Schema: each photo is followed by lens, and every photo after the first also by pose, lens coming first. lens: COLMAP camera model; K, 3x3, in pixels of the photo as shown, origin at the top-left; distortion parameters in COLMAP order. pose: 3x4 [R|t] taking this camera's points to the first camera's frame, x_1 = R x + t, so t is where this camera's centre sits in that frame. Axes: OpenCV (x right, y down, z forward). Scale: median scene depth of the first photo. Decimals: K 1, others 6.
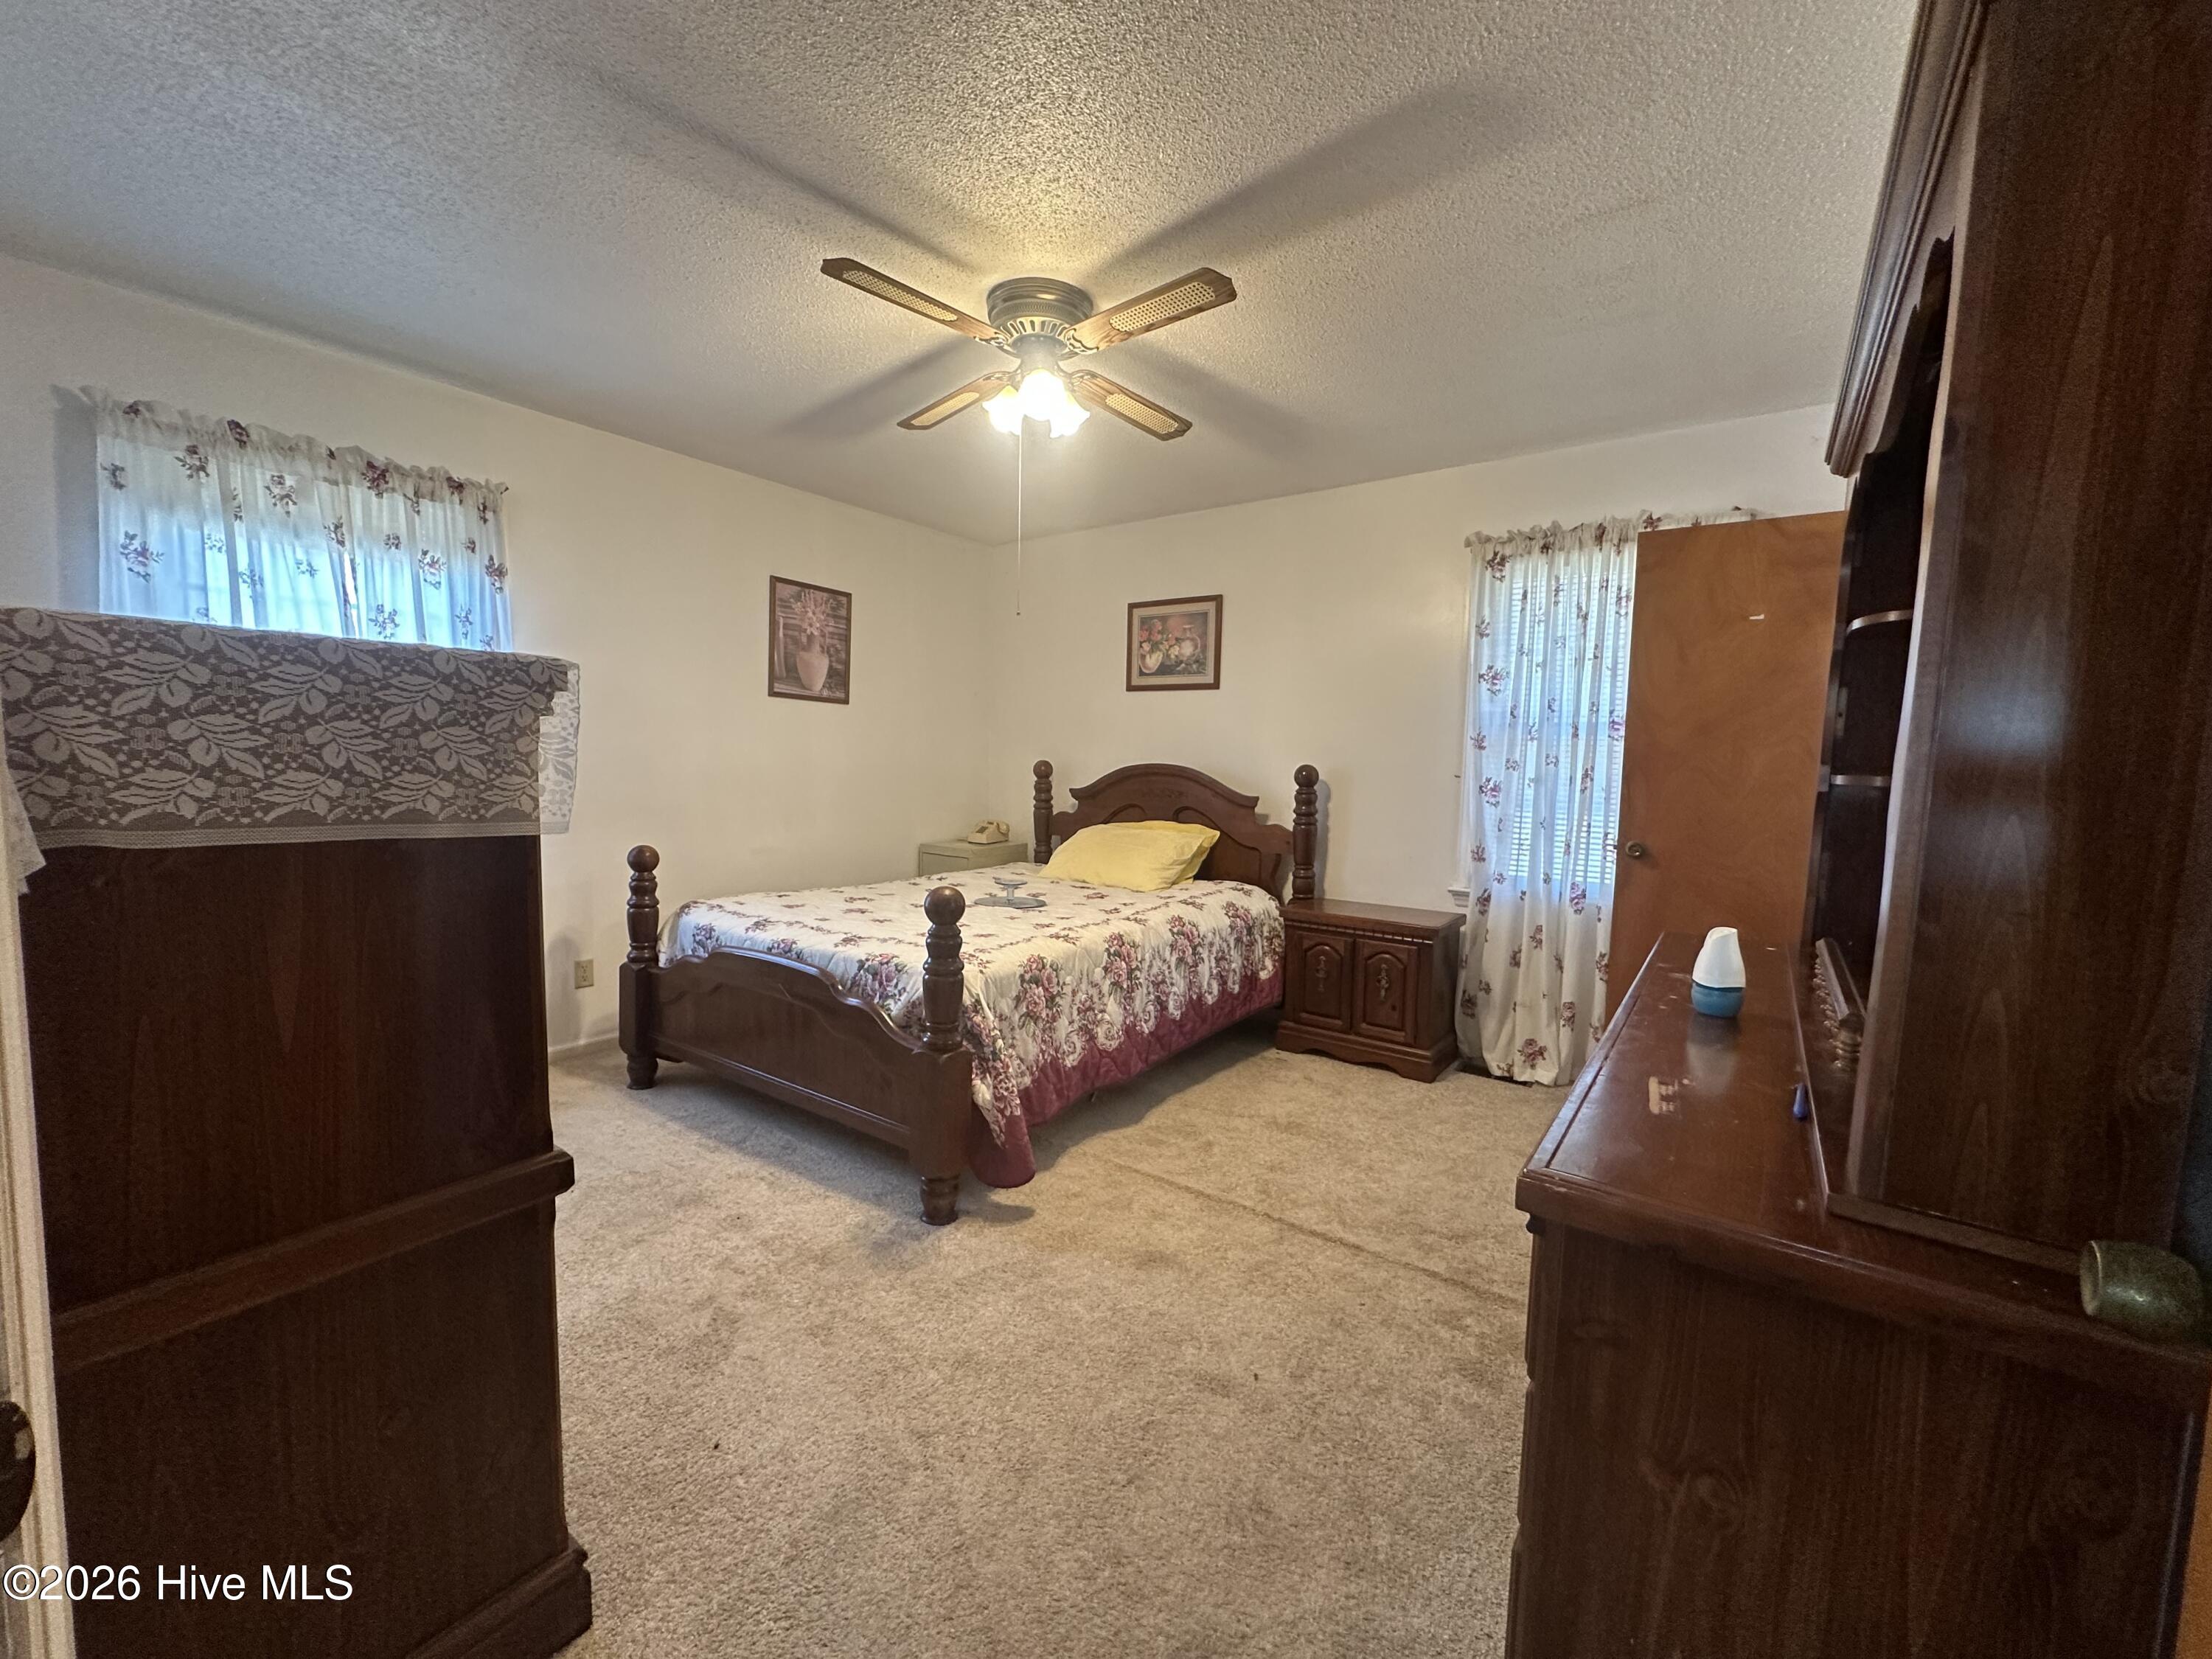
lens RADIAL K [[883.6, 0, 1106.7], [0, 883.6, 834.2], [0, 0, 1]] dist [-0.004358, 0.002164]
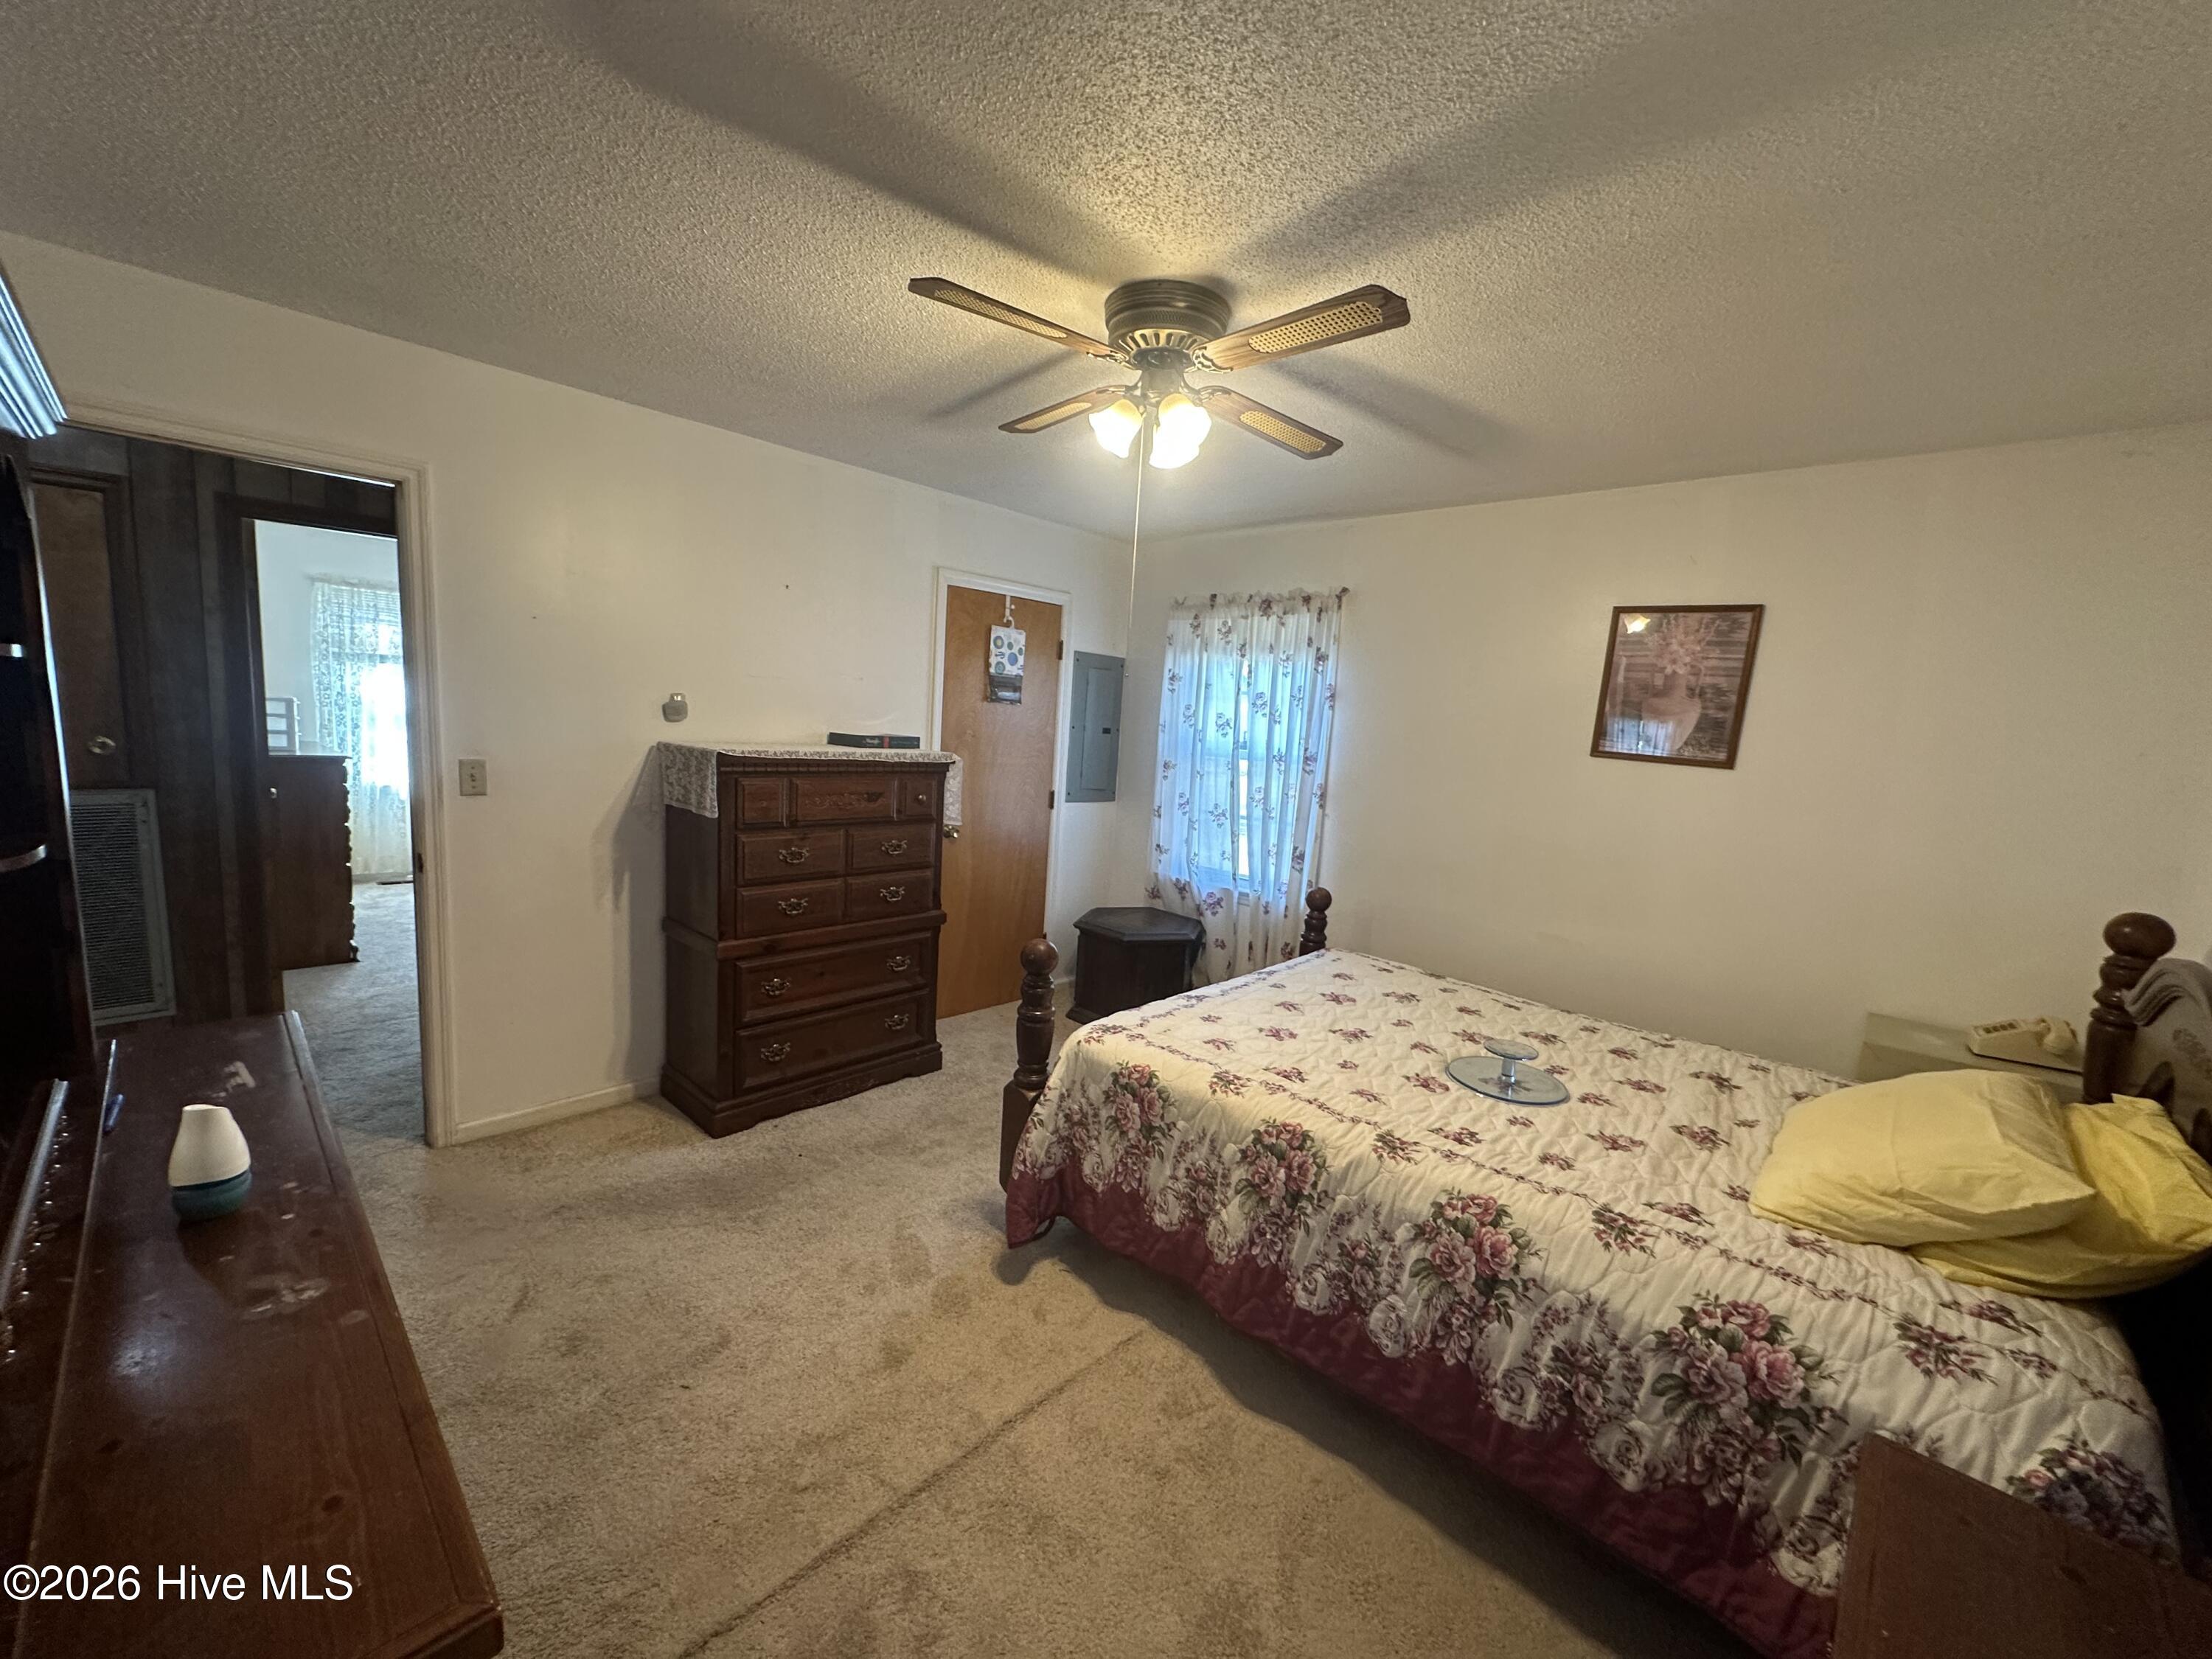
lens RADIAL K [[883.6, 0, 1101.4], [0, 883.6, 829.4], [0, 0, 1]] dist [-0.004358, 0.002164]
pose [[-0.127925, 0.098965, -0.986834, 0.672371], [-0.148035, 0.981957, 0.117666, -0.165208], [0.980674, 0.161138, -0.110966, 0.913550]]
